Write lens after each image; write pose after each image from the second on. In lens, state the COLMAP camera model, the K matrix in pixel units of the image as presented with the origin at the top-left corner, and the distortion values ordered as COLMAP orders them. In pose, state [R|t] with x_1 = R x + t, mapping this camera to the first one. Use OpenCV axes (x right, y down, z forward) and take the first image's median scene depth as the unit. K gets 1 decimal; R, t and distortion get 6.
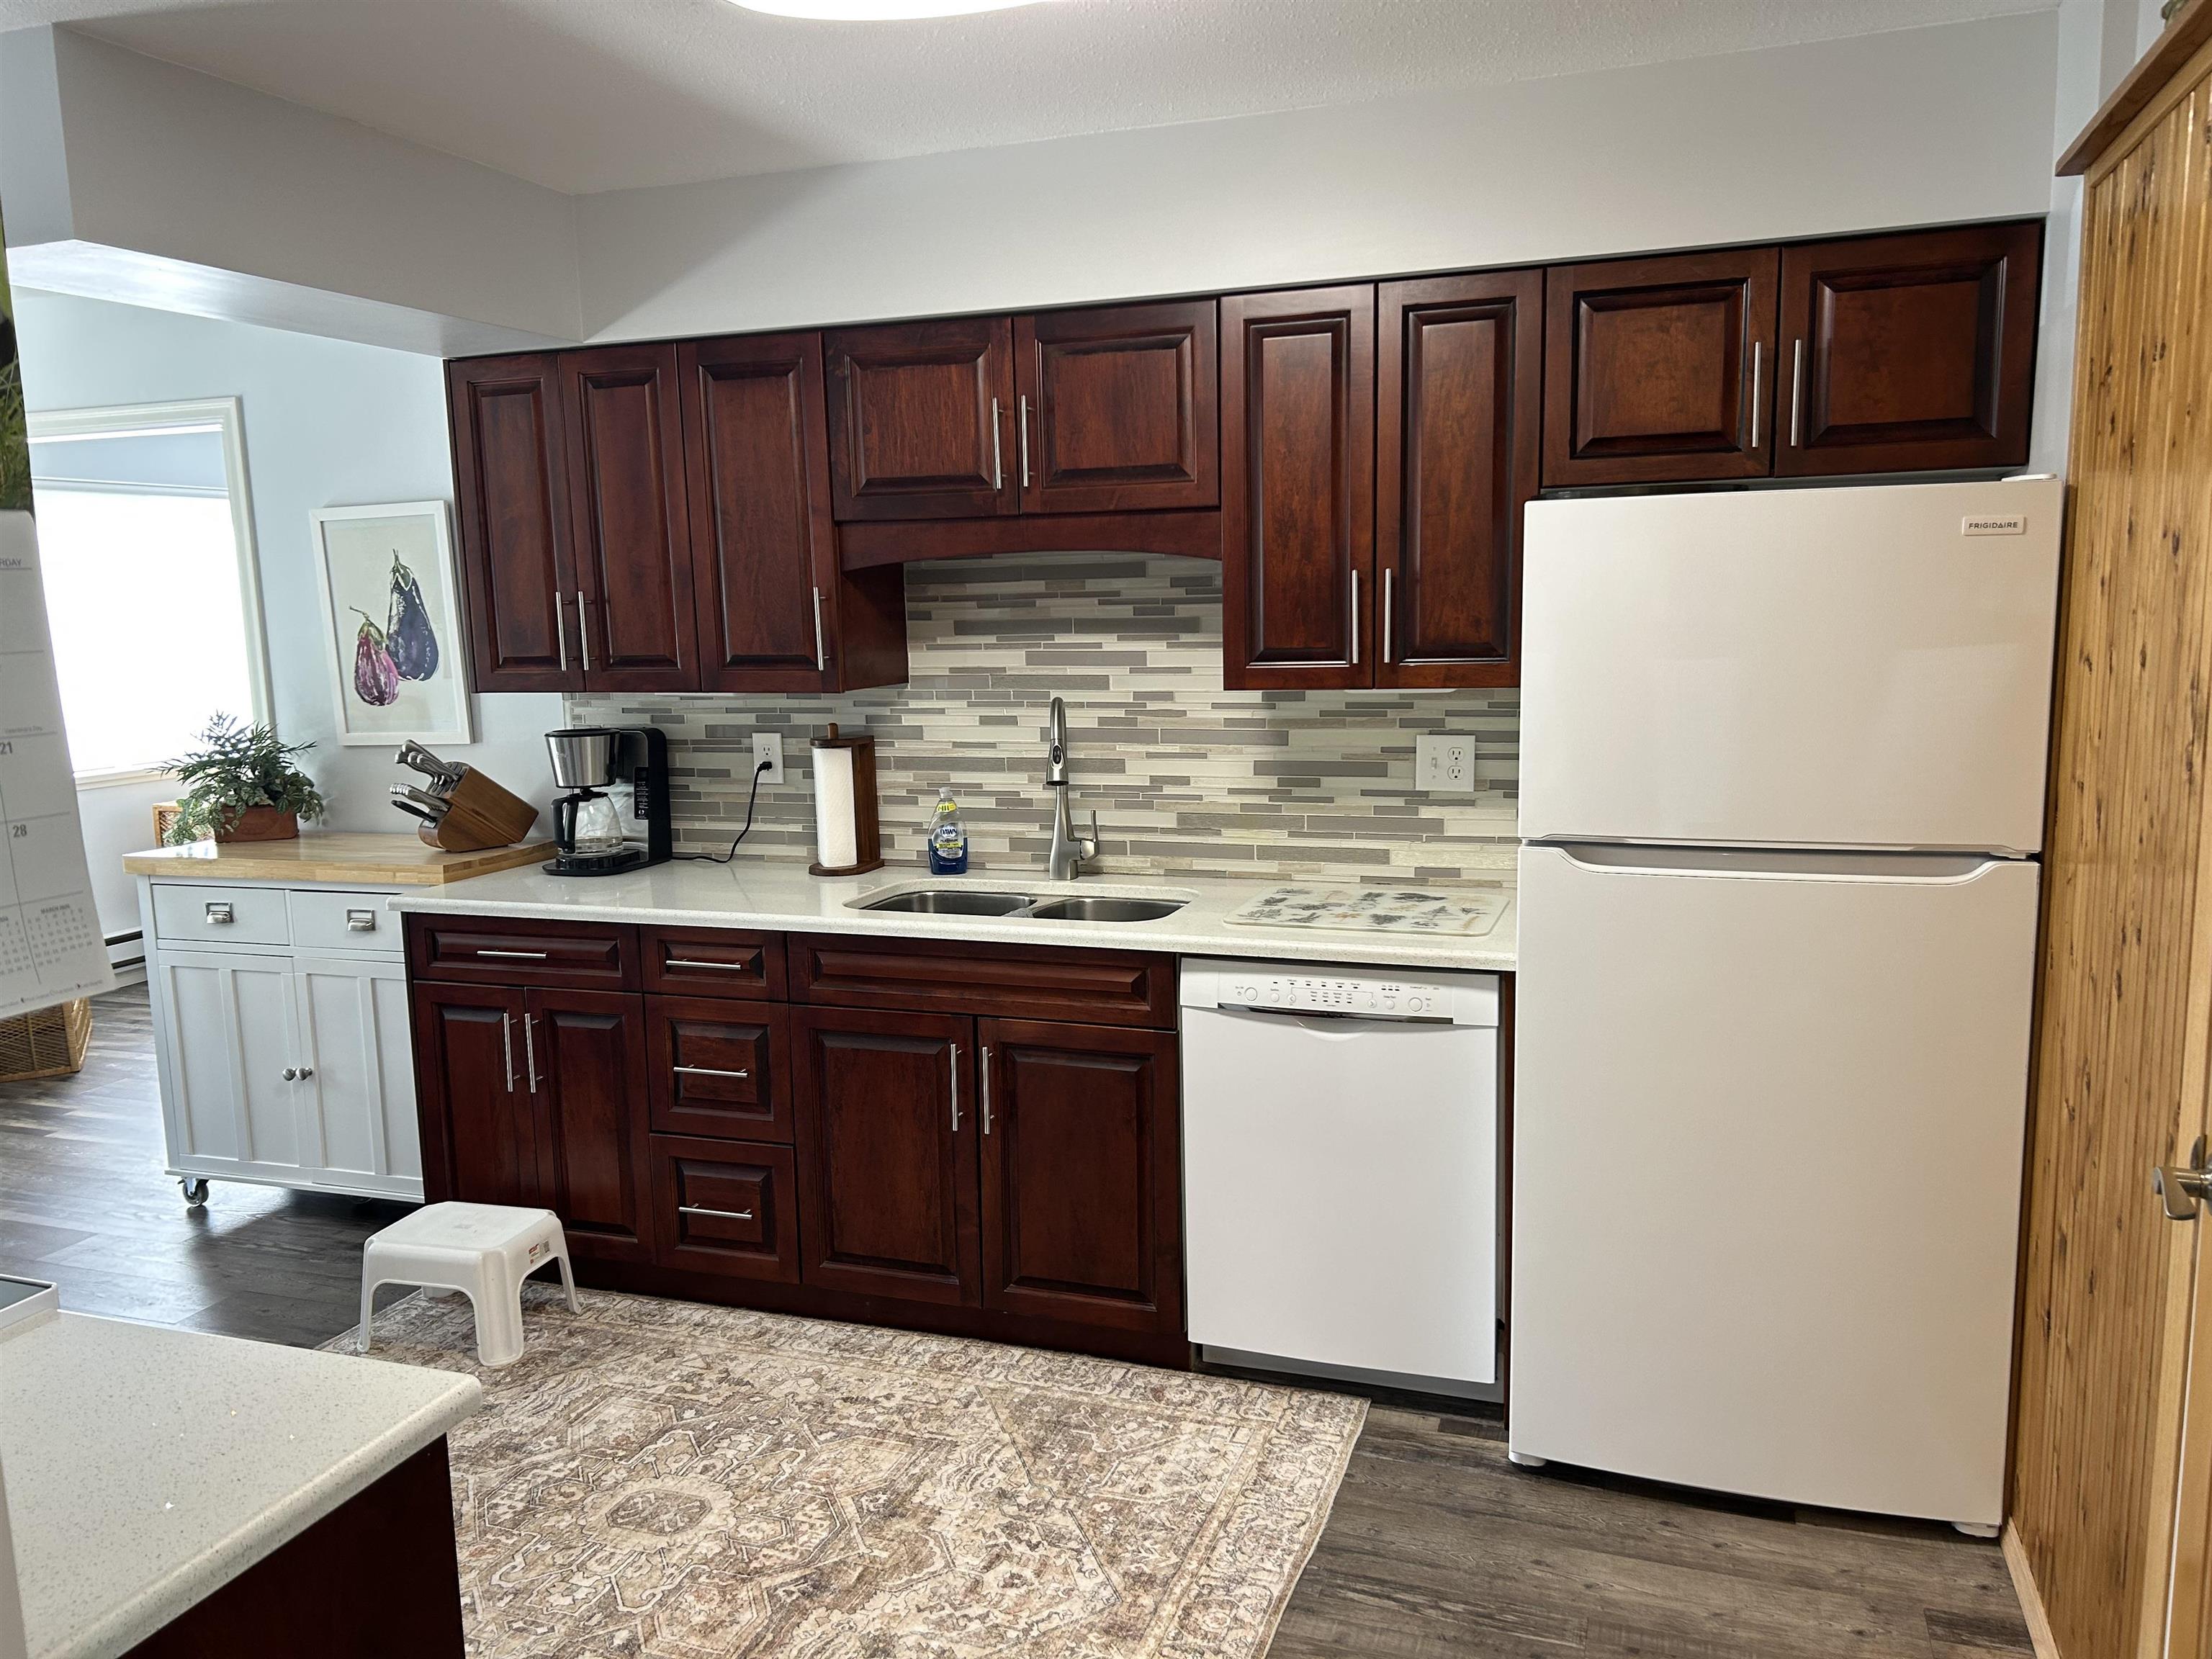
lens RADIAL K [[1651.6, 0, 1094.8], [0, 1651.6, 835.0], [0, 0, 1]] dist [0.056232, -0.060647]
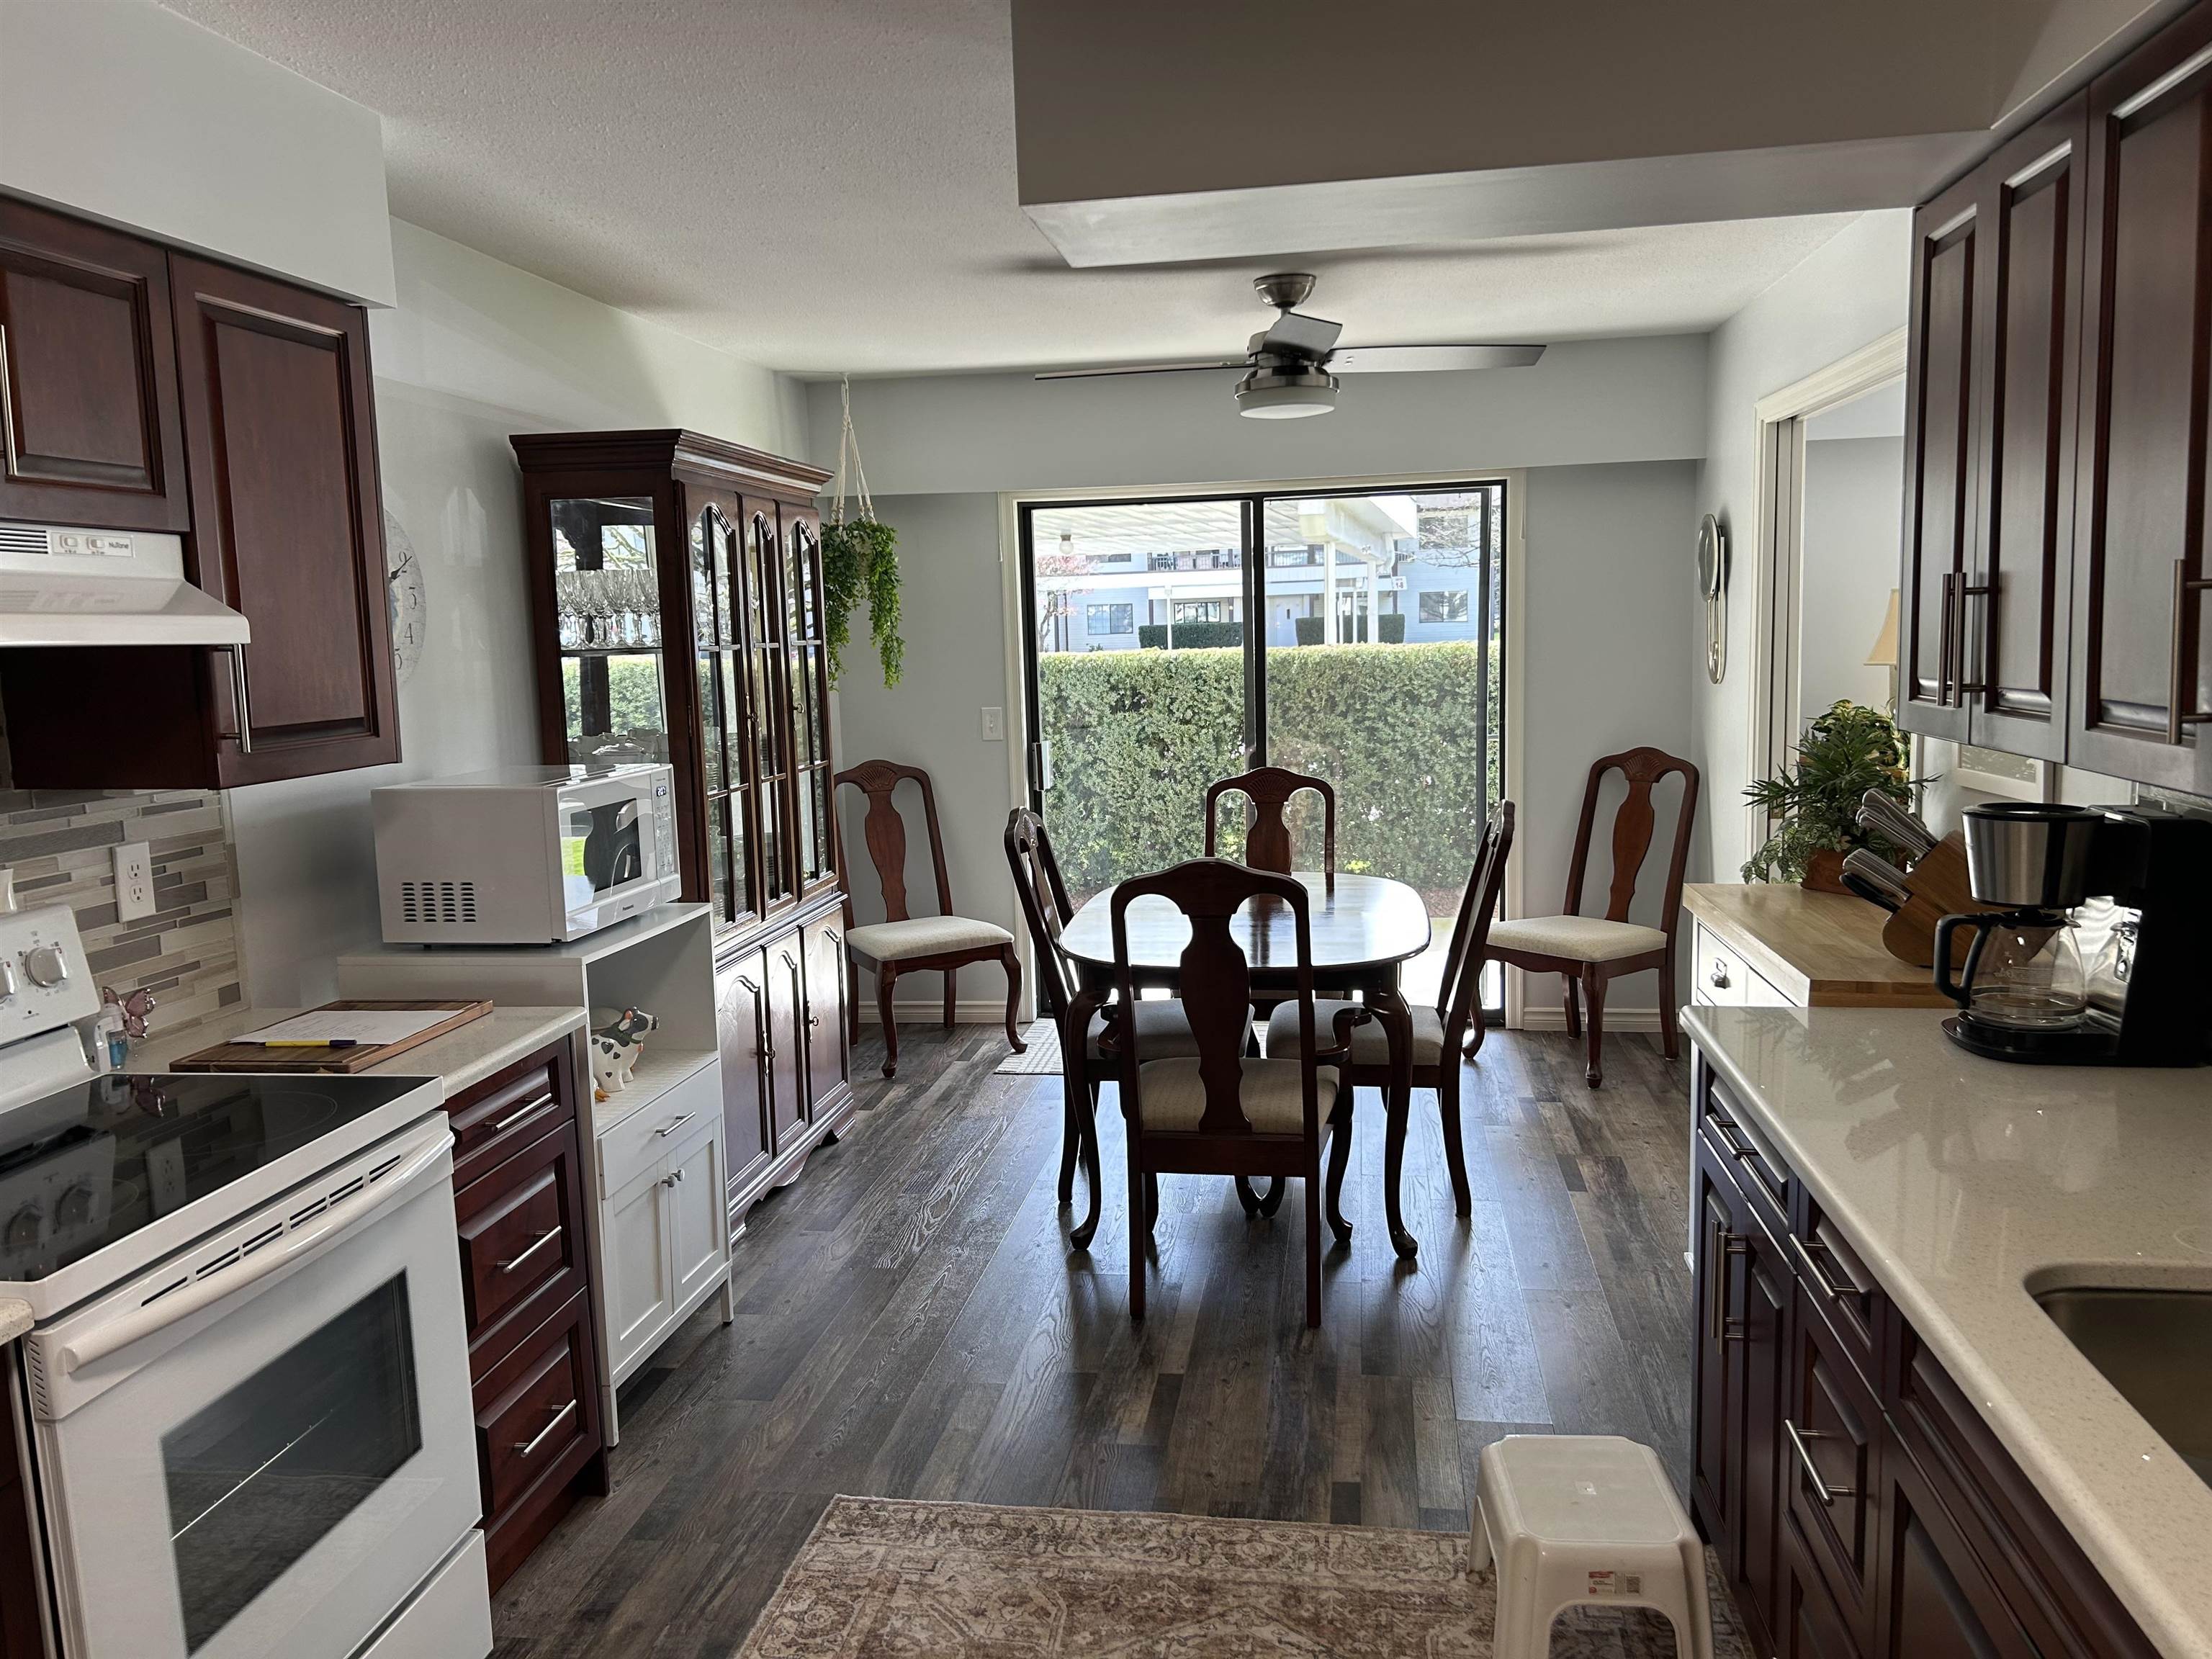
lens RADIAL K [[1651.6, 0, 1101.0], [0, 1651.6, 830.7], [0, 0, 1]] dist [0.056232, -0.060647]
pose [[0.180888, 0.139441, -0.973569, 0.234234], [-0.111288, 0.986442, 0.120607, -0.102370], [0.977187, 0.086530, 0.193954, 0.655688]]
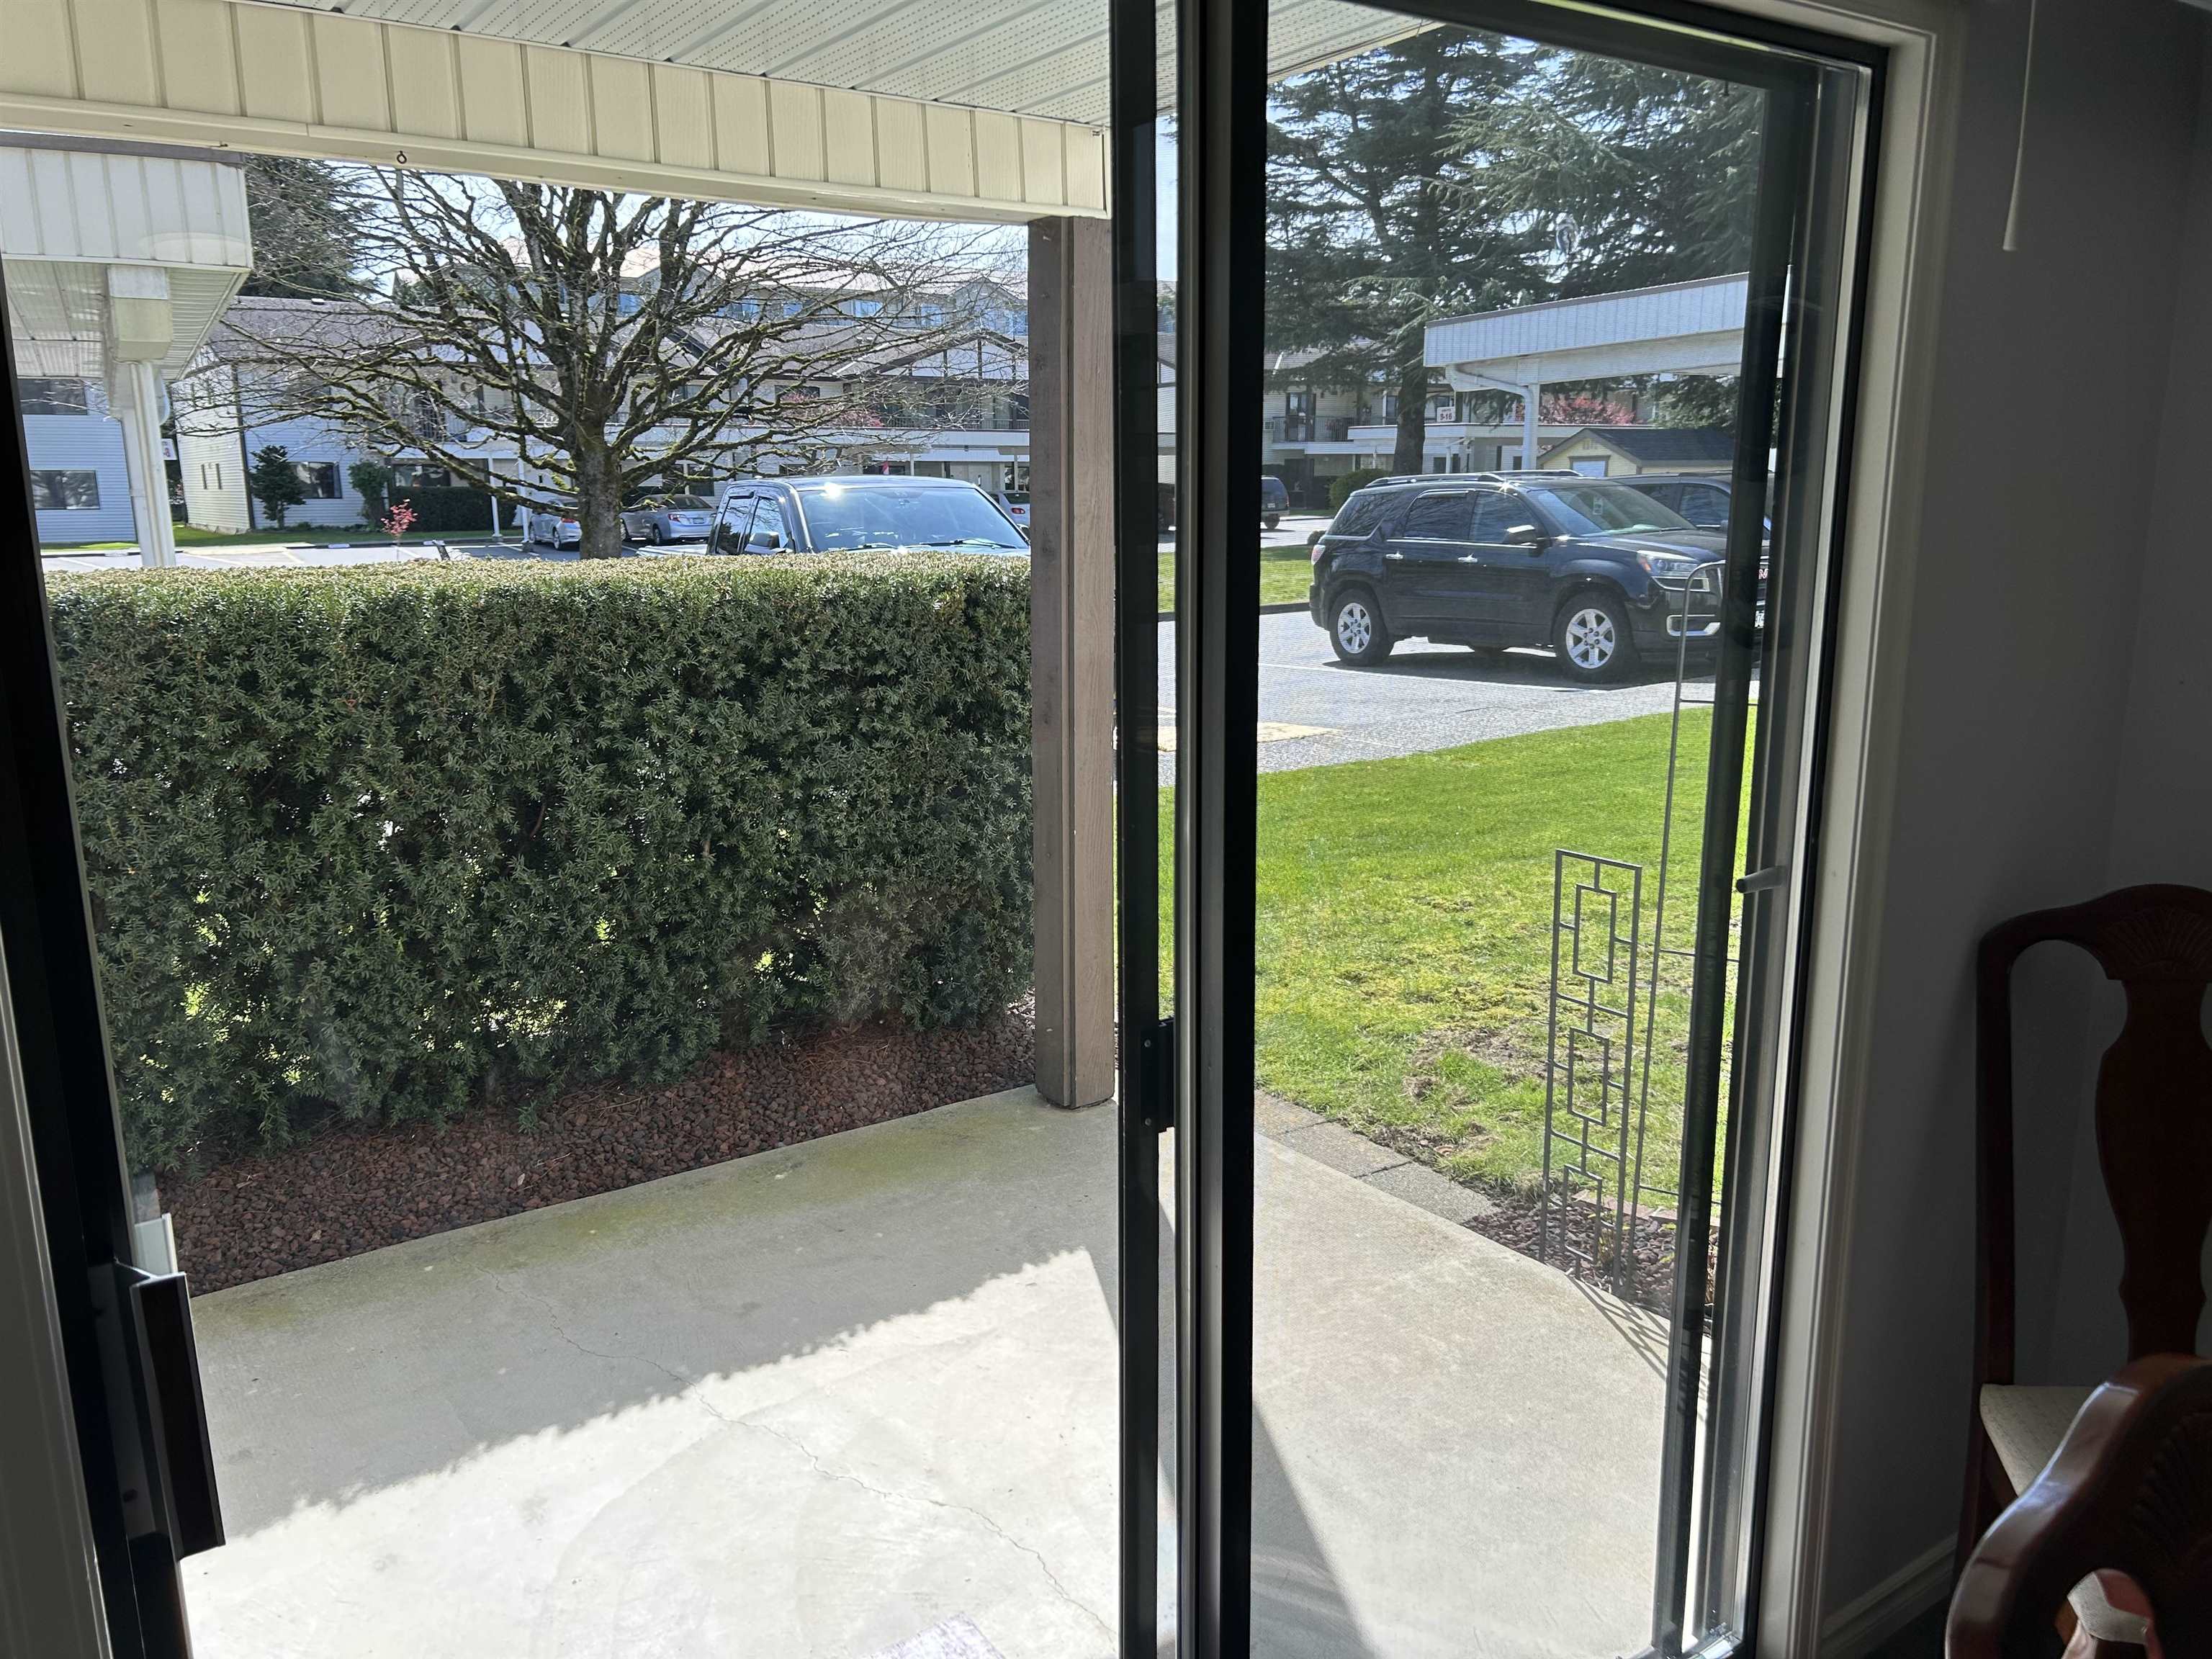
lens RADIAL K [[1651.6, 0, 1084.0], [0, 1651.6, 837.0], [0, 0, 1]] dist [0.056232, -0.060647]
pose [[0.813497, 0.134279, -0.565856, -1.266346], [-0.091445, 0.990410, 0.103562, -0.088941], [0.574336, -0.032503, 0.817974, 0.787451]]
